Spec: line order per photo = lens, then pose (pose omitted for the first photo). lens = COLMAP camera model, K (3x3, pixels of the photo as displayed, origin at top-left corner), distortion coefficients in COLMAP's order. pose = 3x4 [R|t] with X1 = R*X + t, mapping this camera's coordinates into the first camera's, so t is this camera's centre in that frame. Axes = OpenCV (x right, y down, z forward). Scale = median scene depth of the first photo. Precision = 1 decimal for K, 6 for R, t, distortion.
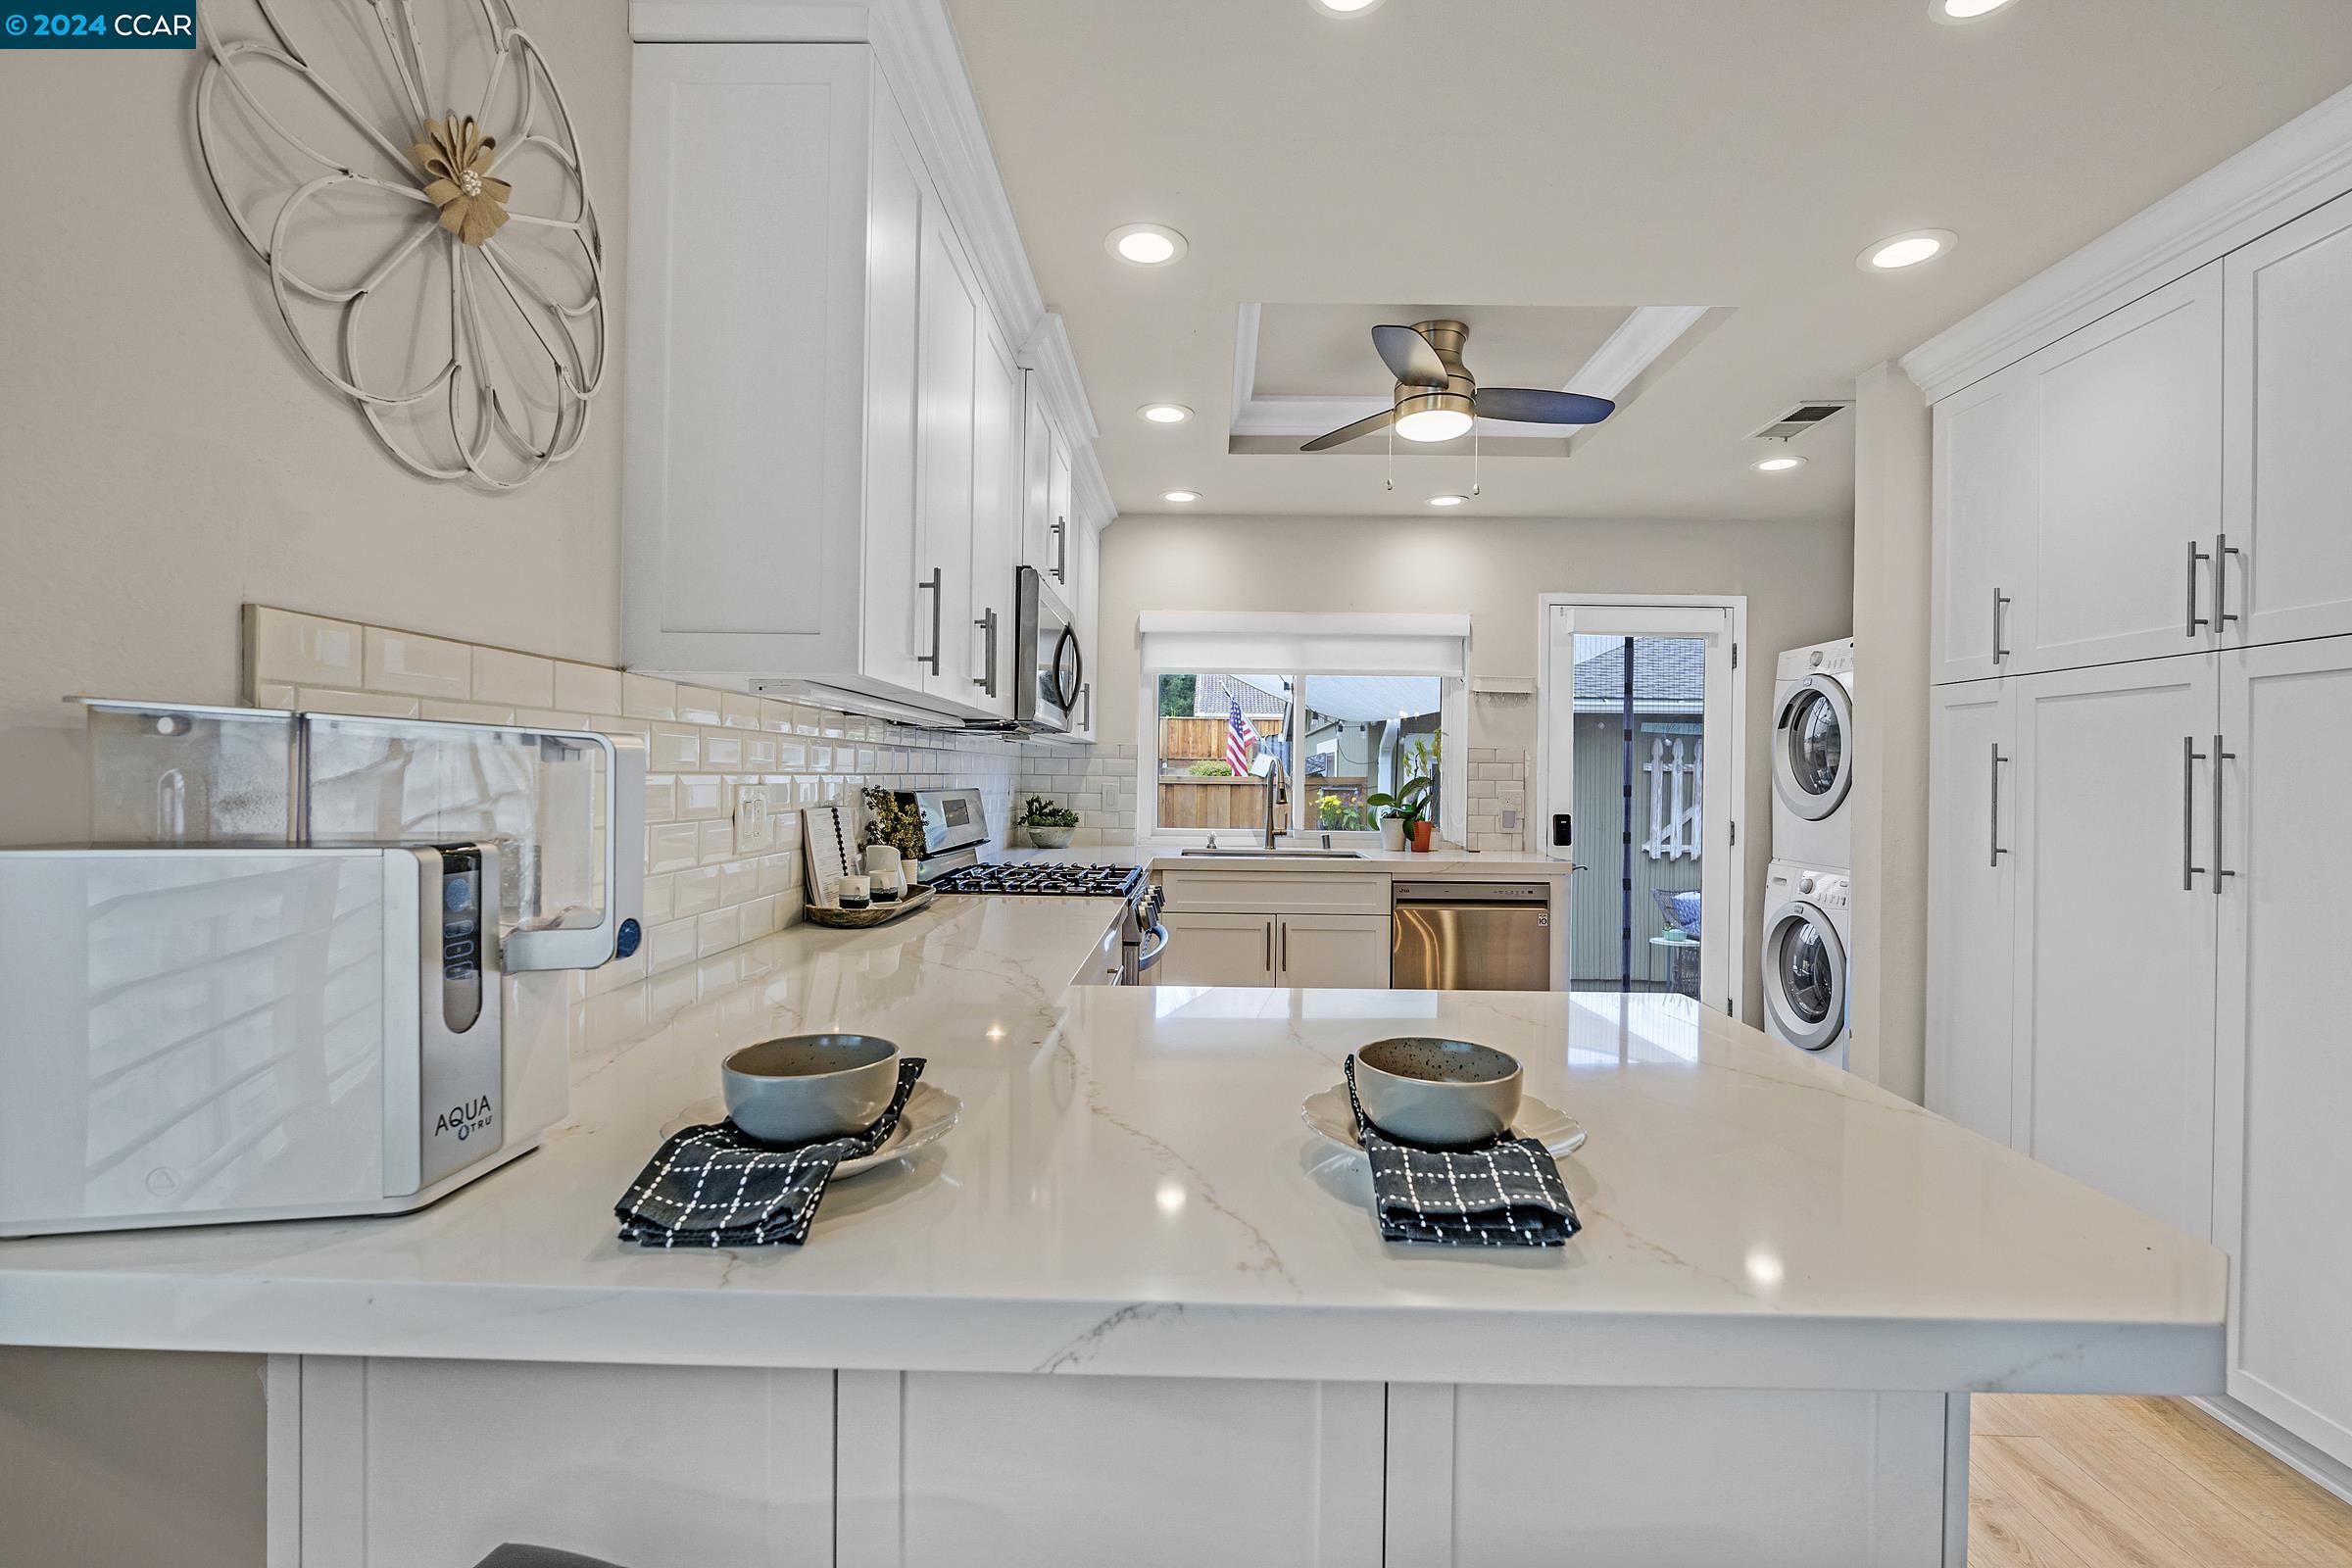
lens RADIAL K [[1056.7, 0, 1187.2], [0, 1056.7, 774.2], [0, 0, 1]] dist [-0.009210, 0.000111]
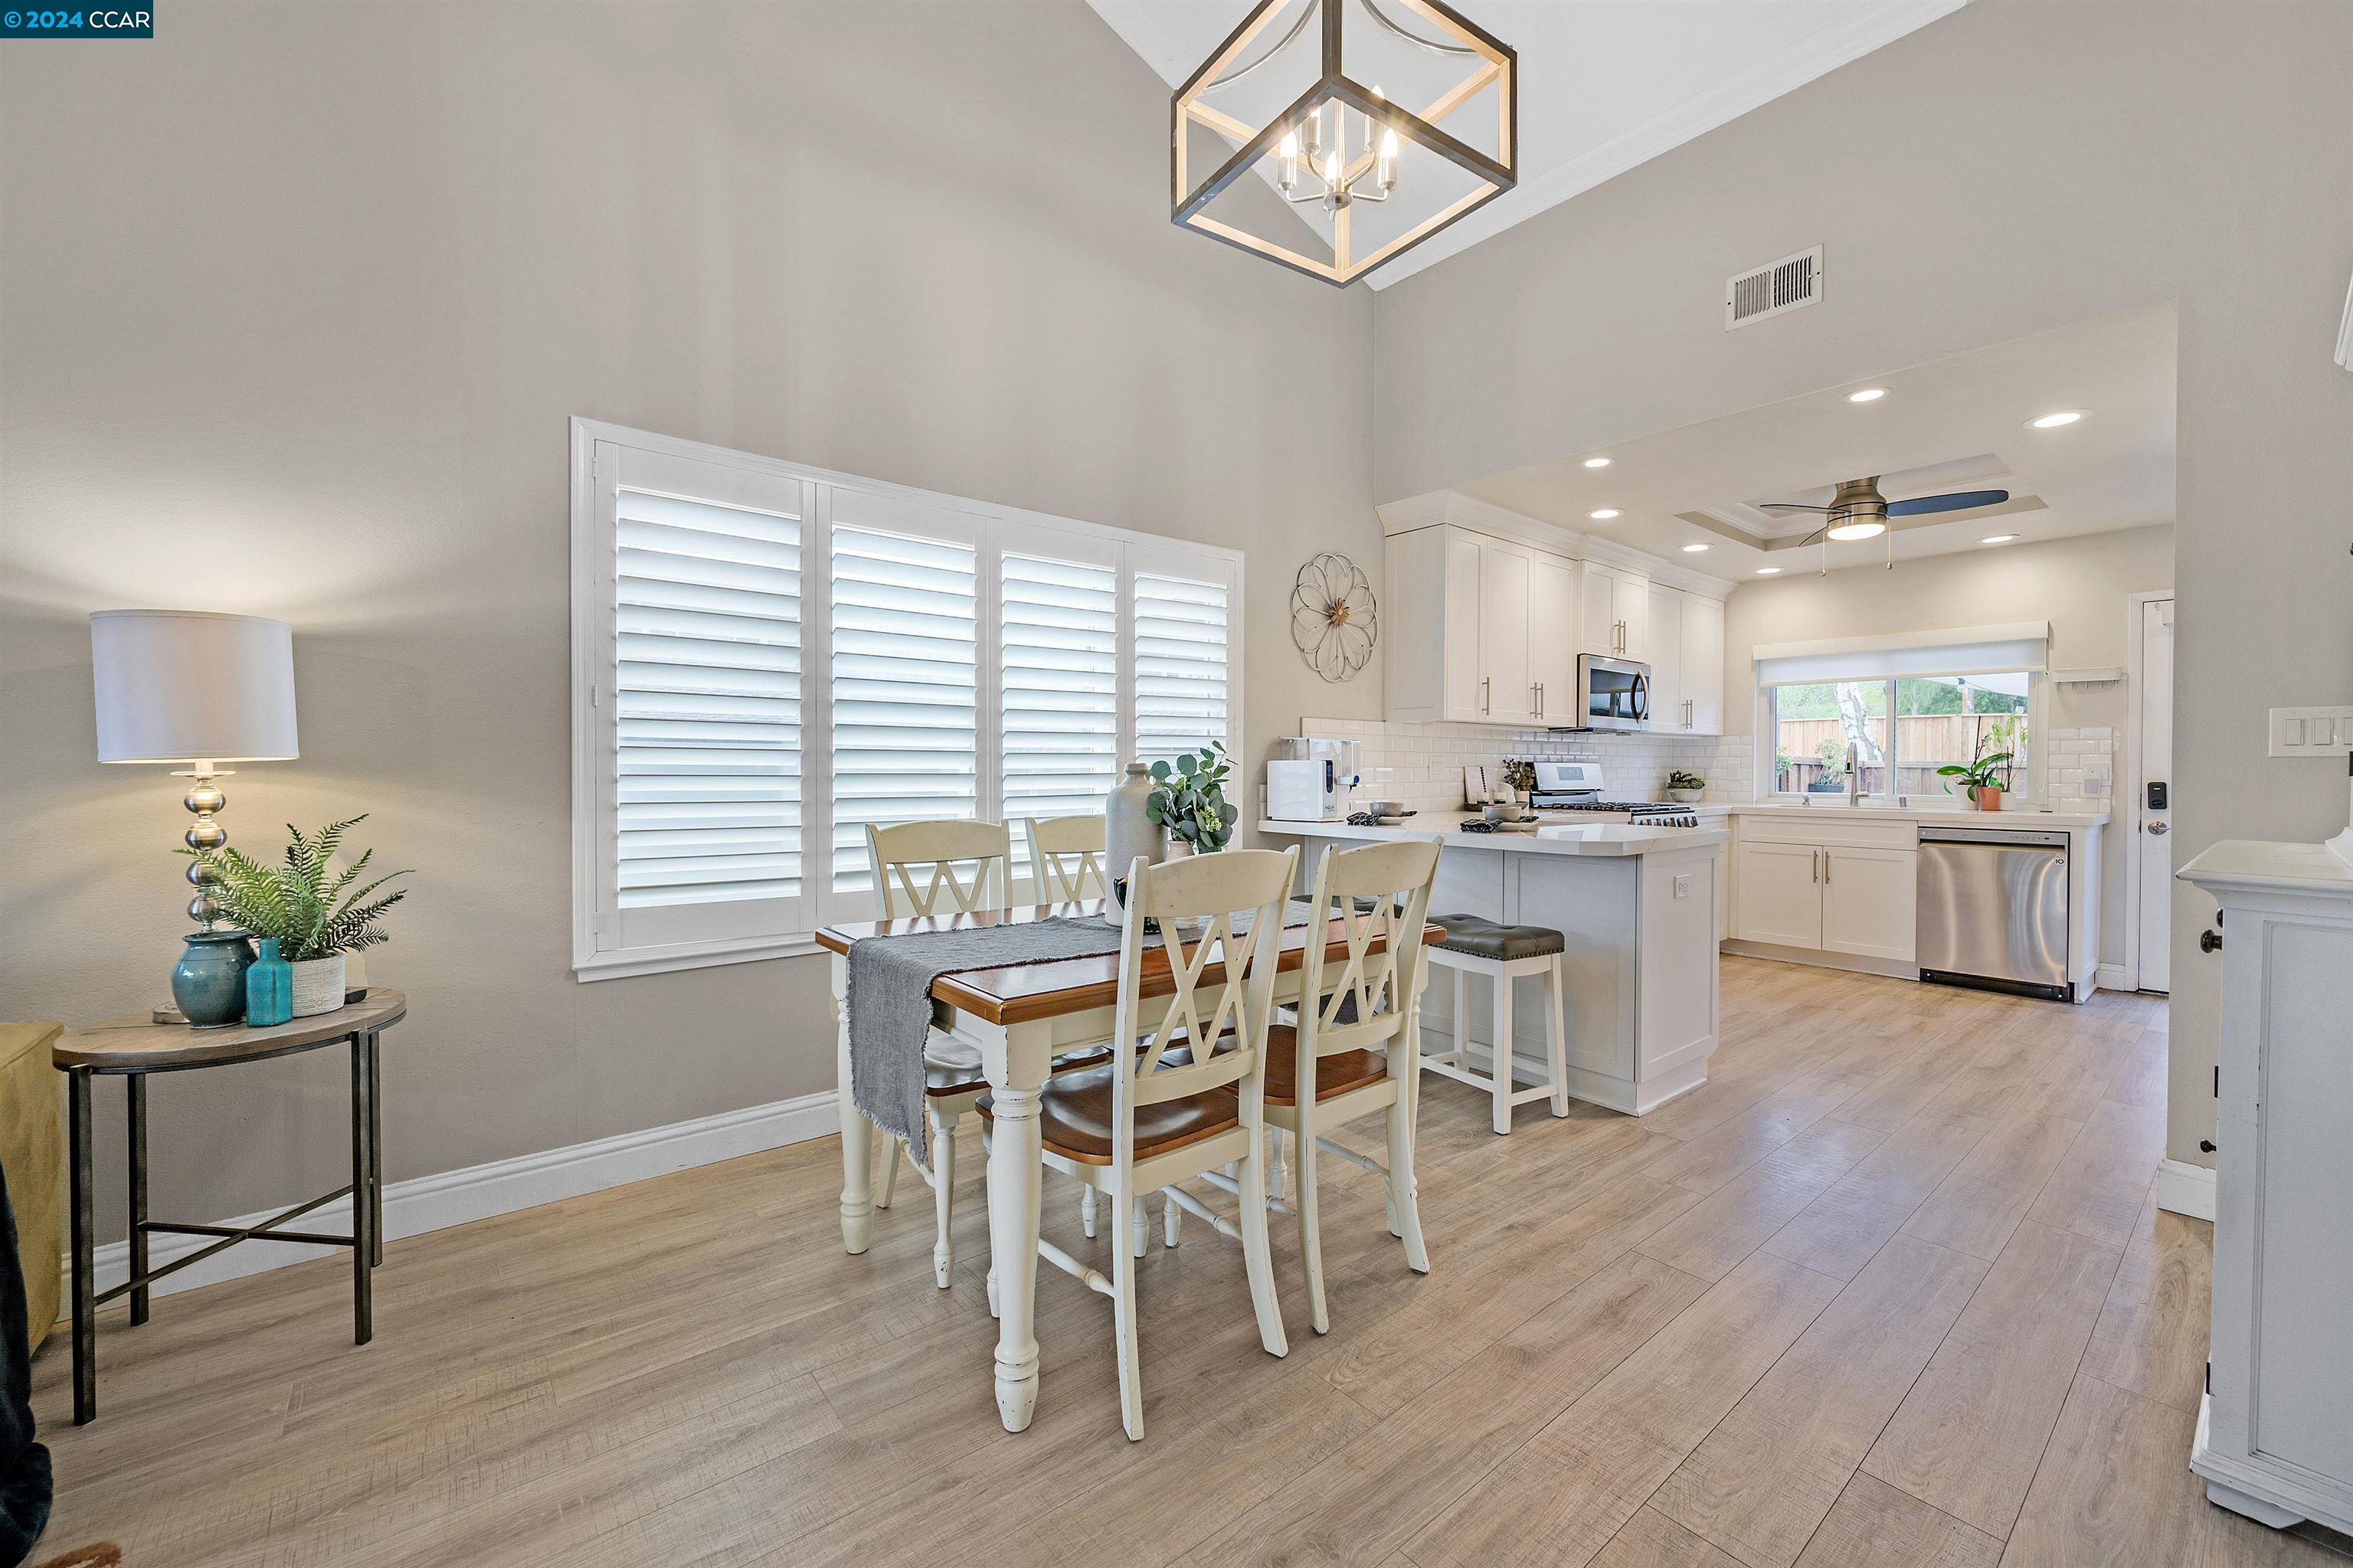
lens RADIAL K [[934.6, 0, 1181.1], [0, 934.6, 779.0], [0, 0, 1]] dist [-0.005635, 0.000409]
pose [[0.649092, -0.001795, -0.760708, 0.633876], [0.006807, 0.999971, 0.003449, 0.034438], [0.760679, -0.007417, 0.649085, -0.696989]]
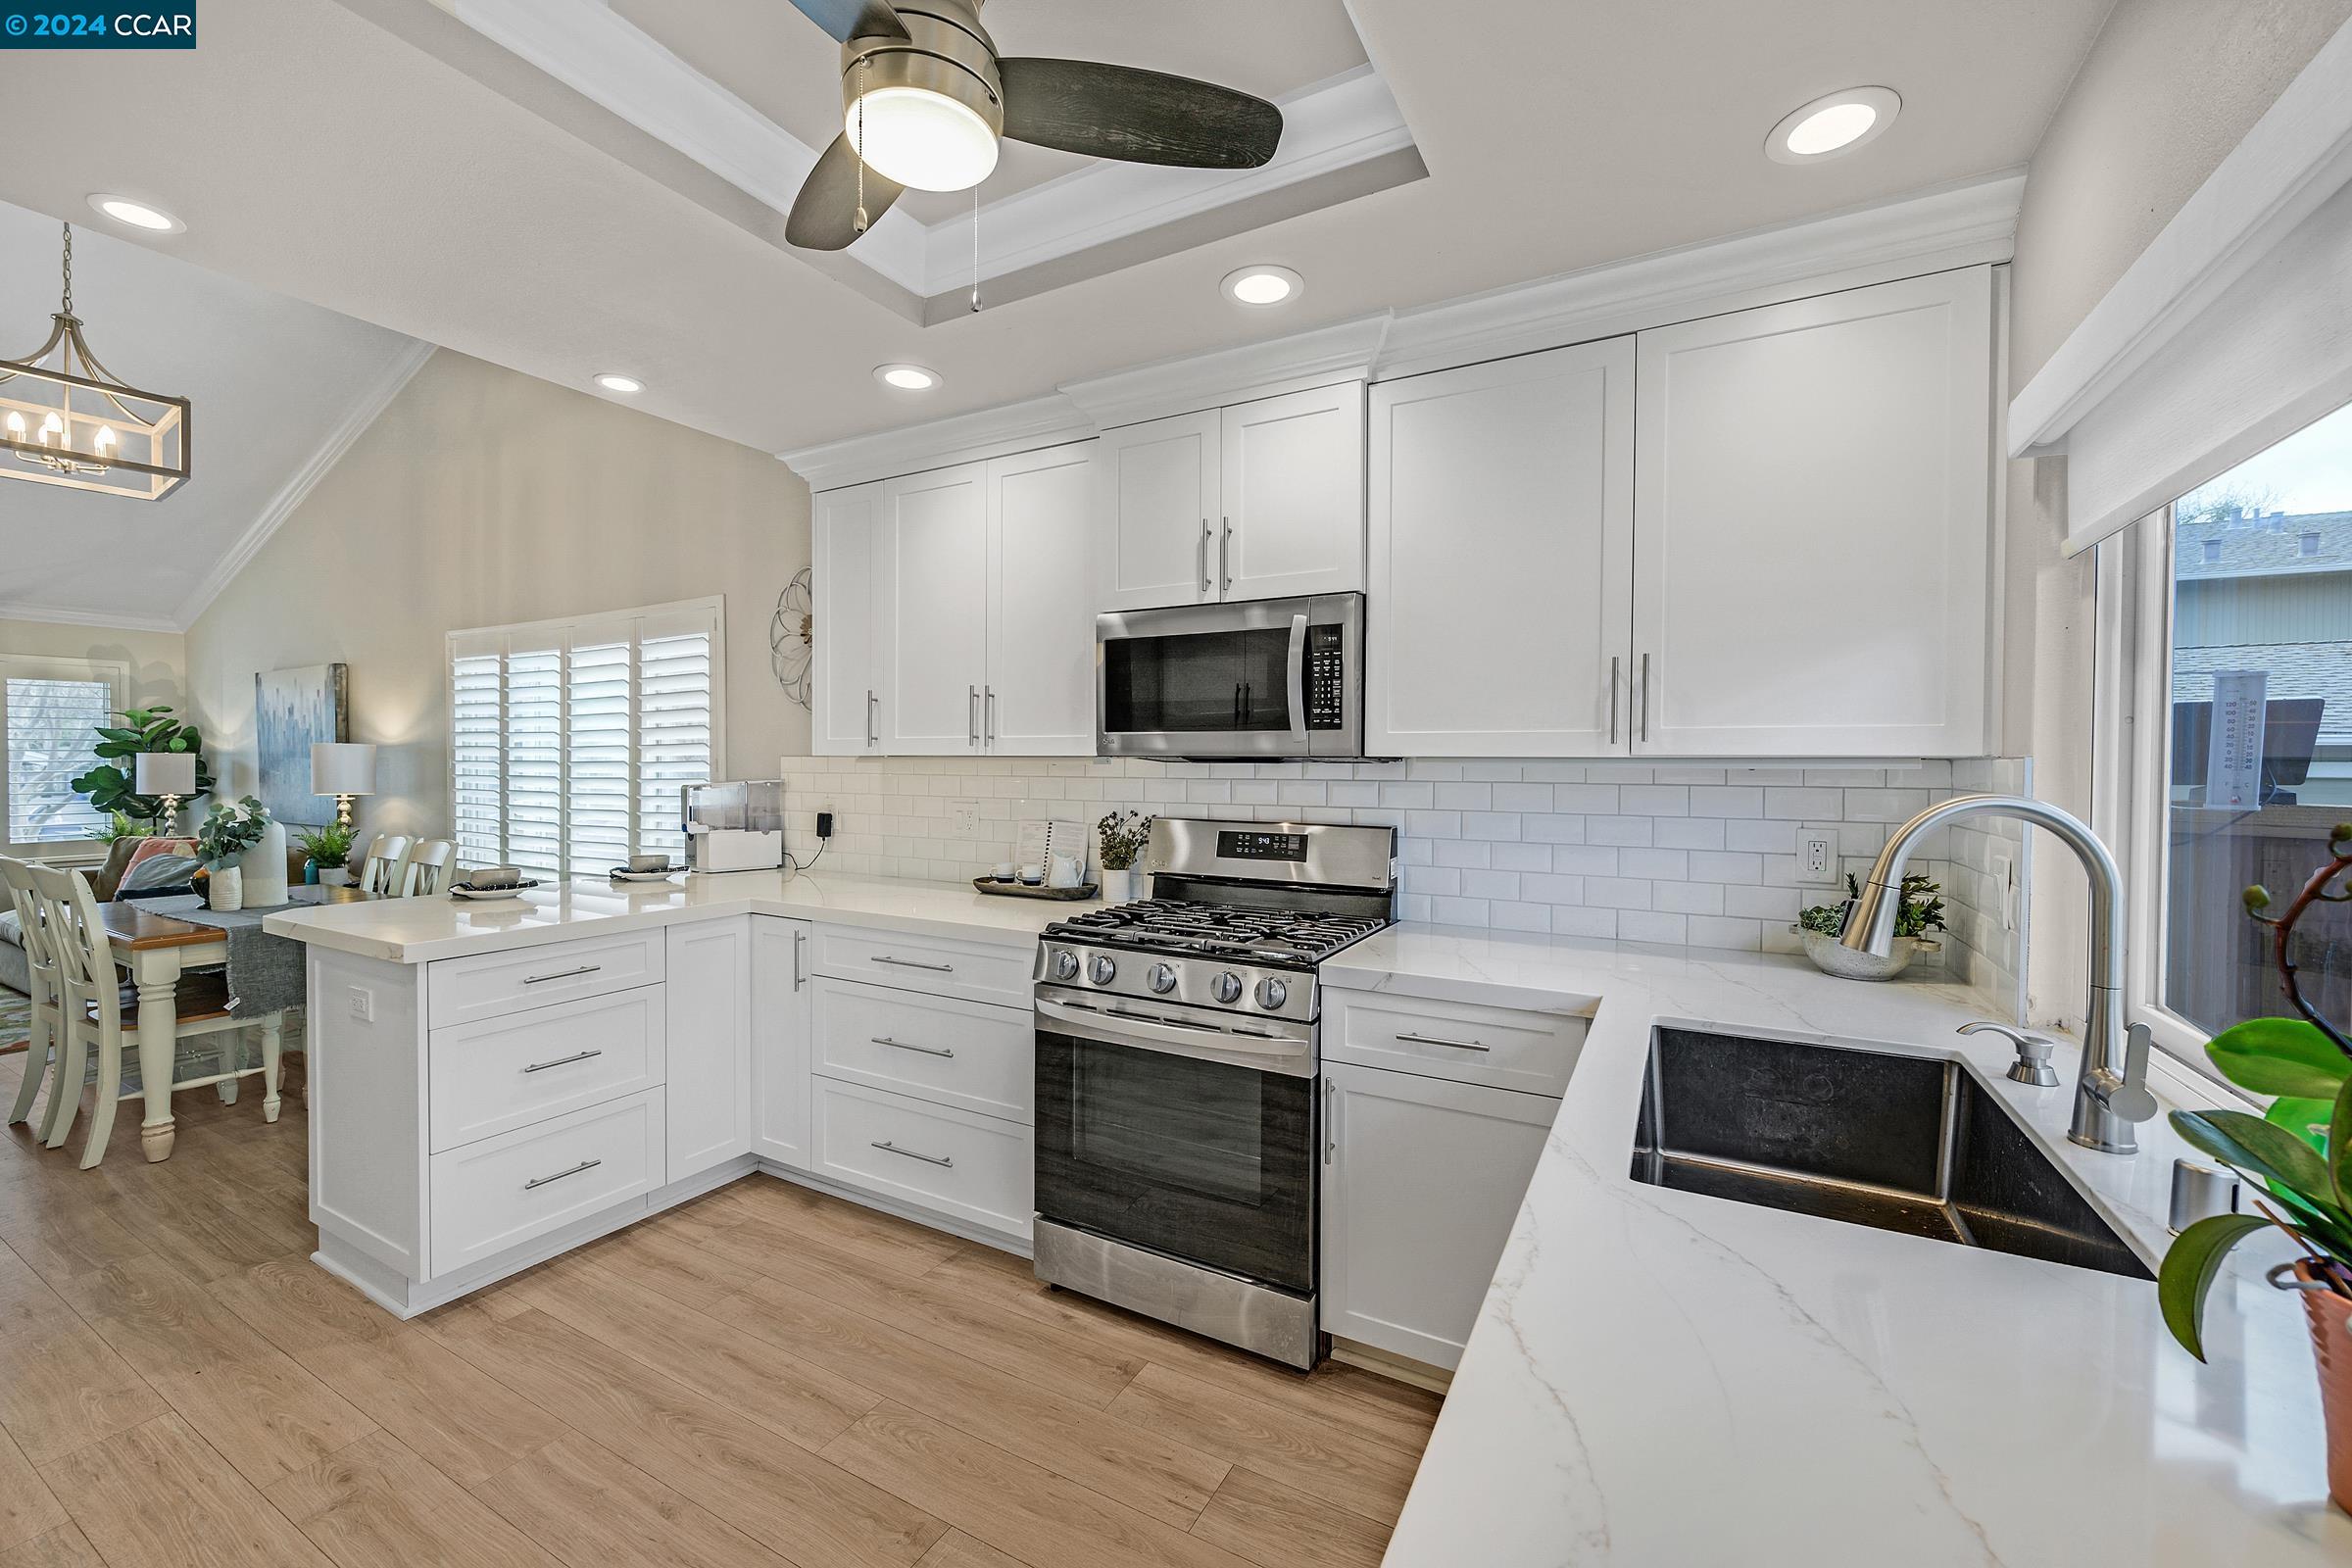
lens RADIAL K [[934.2, 0, 1189.0], [0, 934.2, 780.1], [0, 0, 1]] dist [-0.005635, 0.000409]
pose [[-0.462828, -0.002346, -0.886445, 0.560330], [-0.011133, 0.999933, 0.003167, -0.025999], [0.886378, 0.011334, -0.462824, 1.297961]]
